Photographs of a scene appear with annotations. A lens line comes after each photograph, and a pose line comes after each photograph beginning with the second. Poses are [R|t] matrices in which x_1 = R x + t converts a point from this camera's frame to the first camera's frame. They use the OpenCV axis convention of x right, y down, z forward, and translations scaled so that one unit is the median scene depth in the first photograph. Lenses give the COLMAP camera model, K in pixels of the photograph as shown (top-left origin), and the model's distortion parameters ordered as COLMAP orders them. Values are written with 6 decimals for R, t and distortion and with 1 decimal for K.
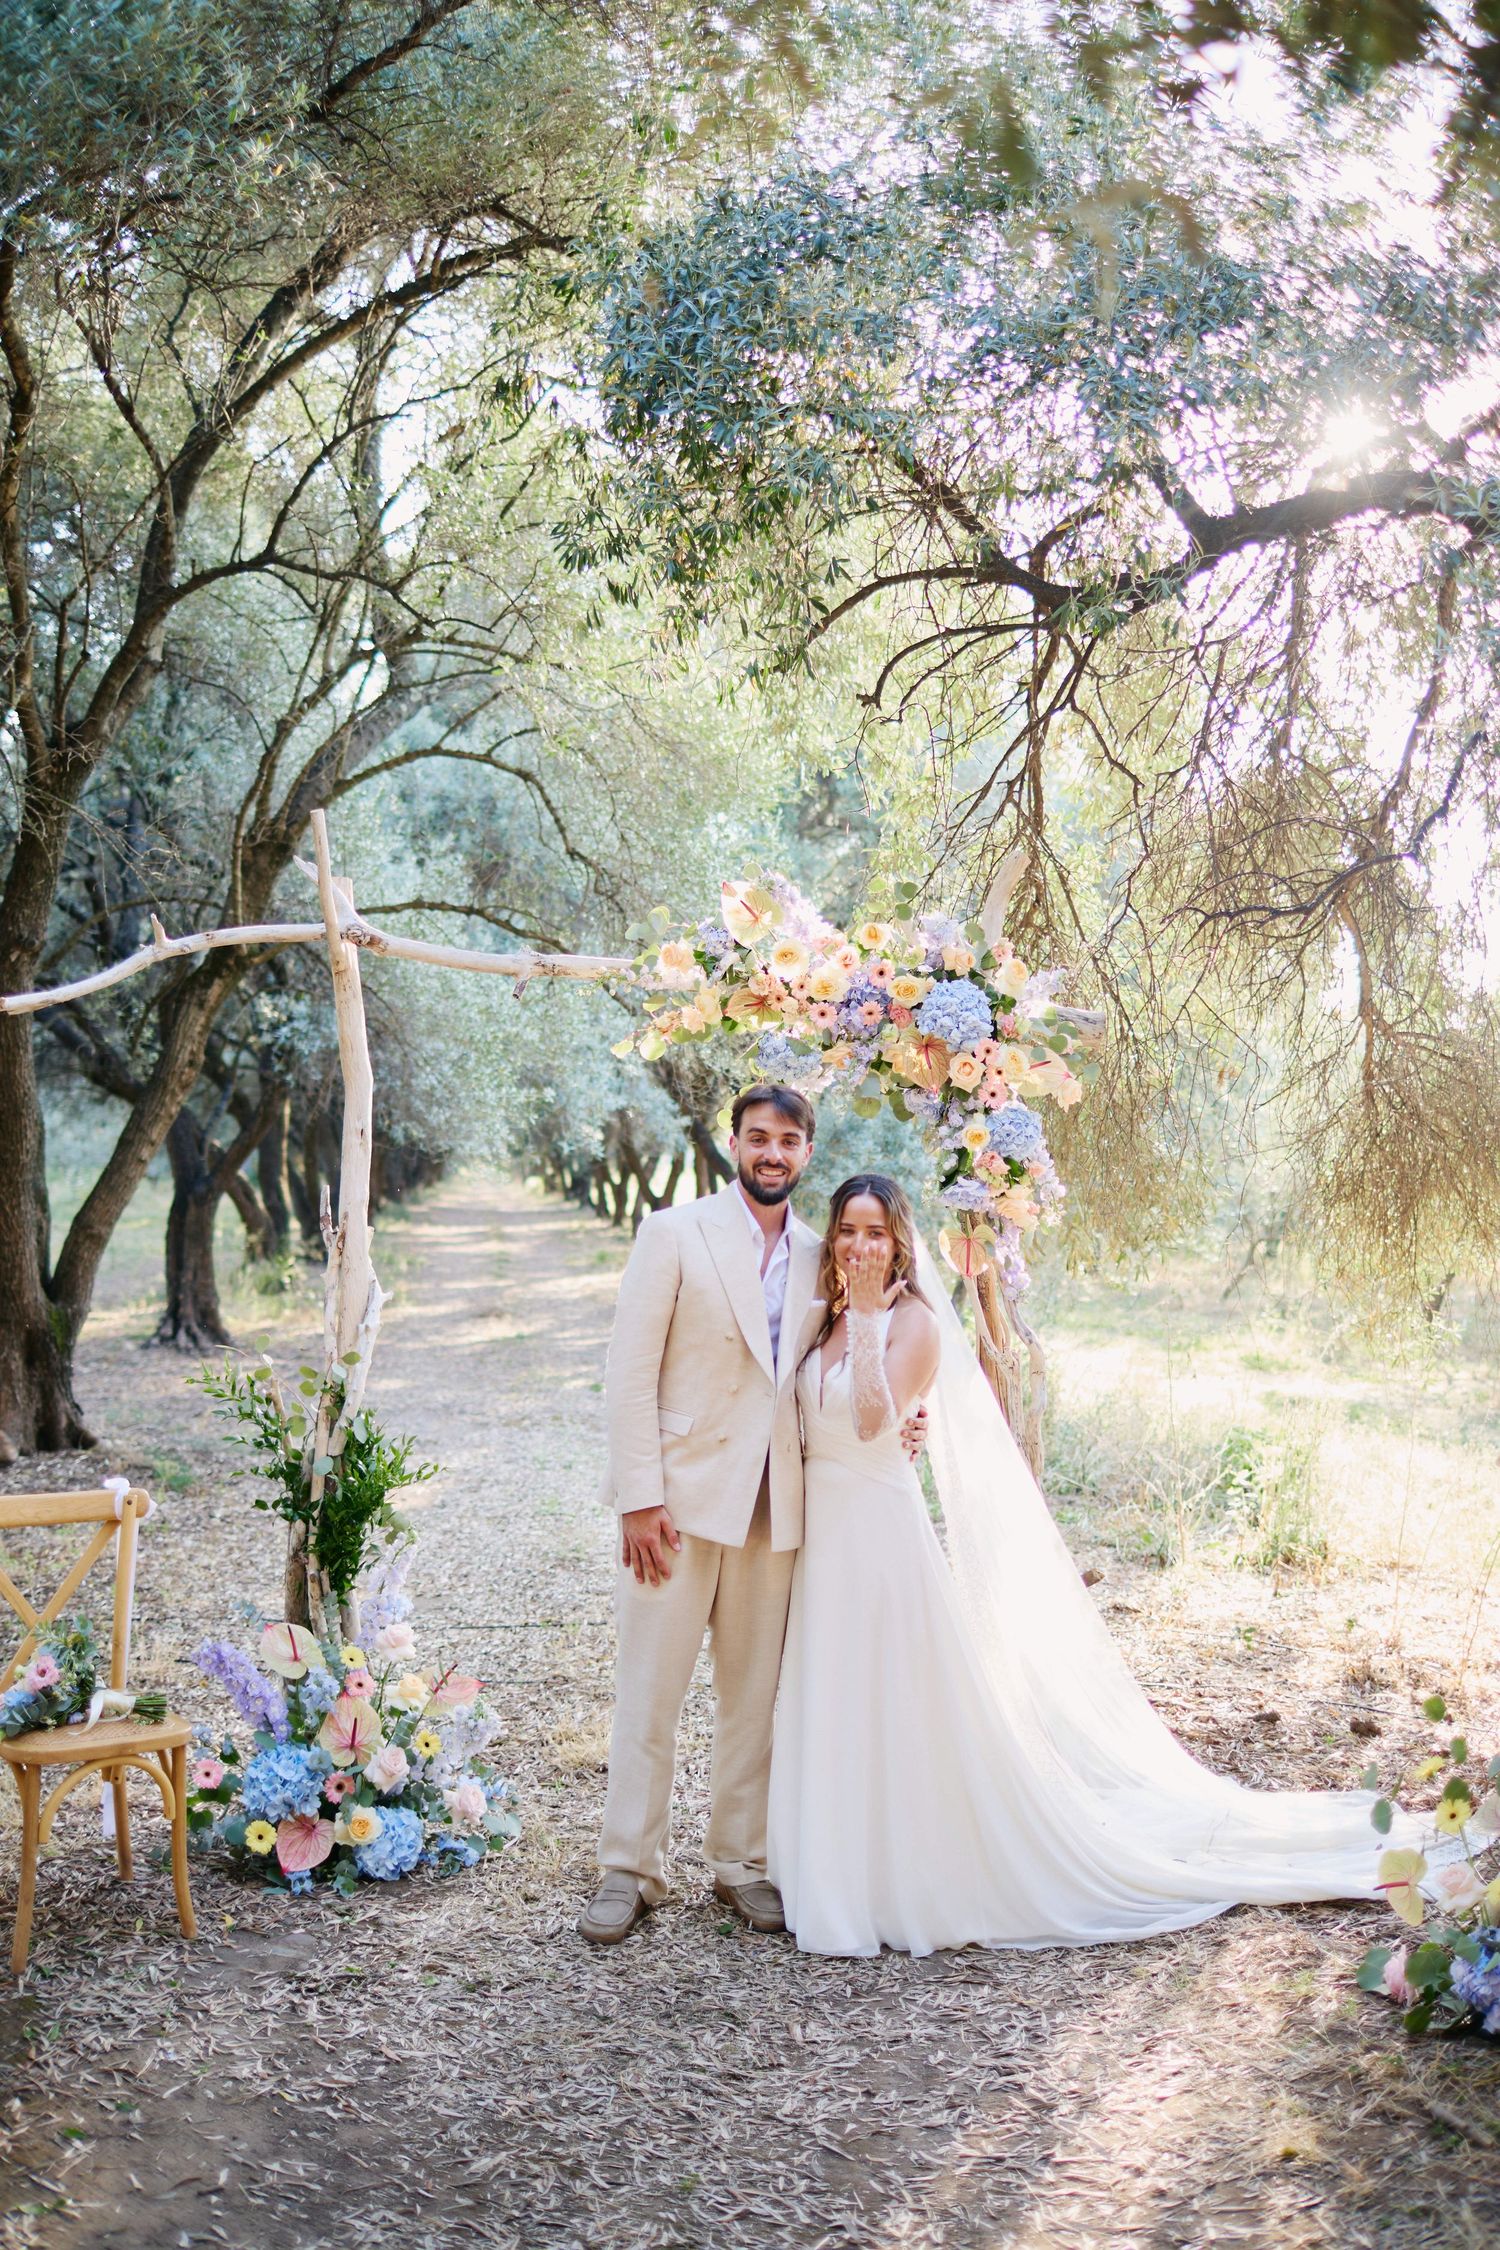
lens RADIAL K [[2159.9, 0, 738.5], [0, 2159.9, 1128.9], [0, 0, 1]] dist [-0.057423, 0.000000]
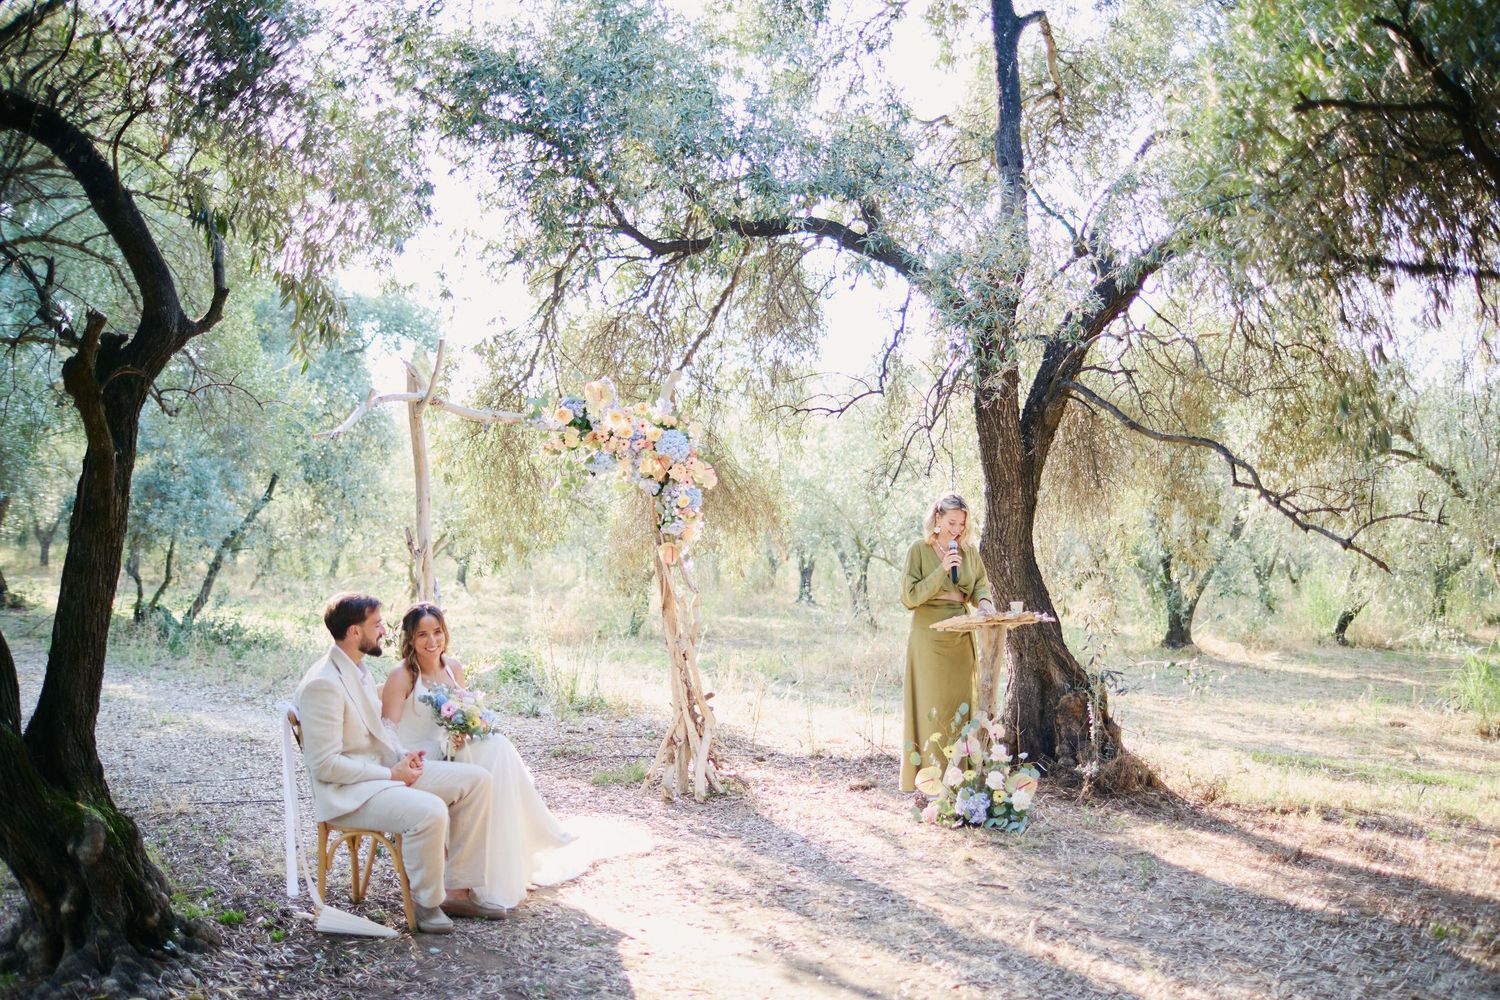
lens RADIAL K [[1439.9, 0, 759.3], [0, 1439.9, 506.7], [0, 0, 1]] dist [-0.057423, 0.000000]
pose [[0.782766, -0.003399, 0.622307, -0.744329], [-0.010664, 0.999765, 0.018874, -0.019202], [-0.622224, -0.021411, 0.782546, -0.212964]]
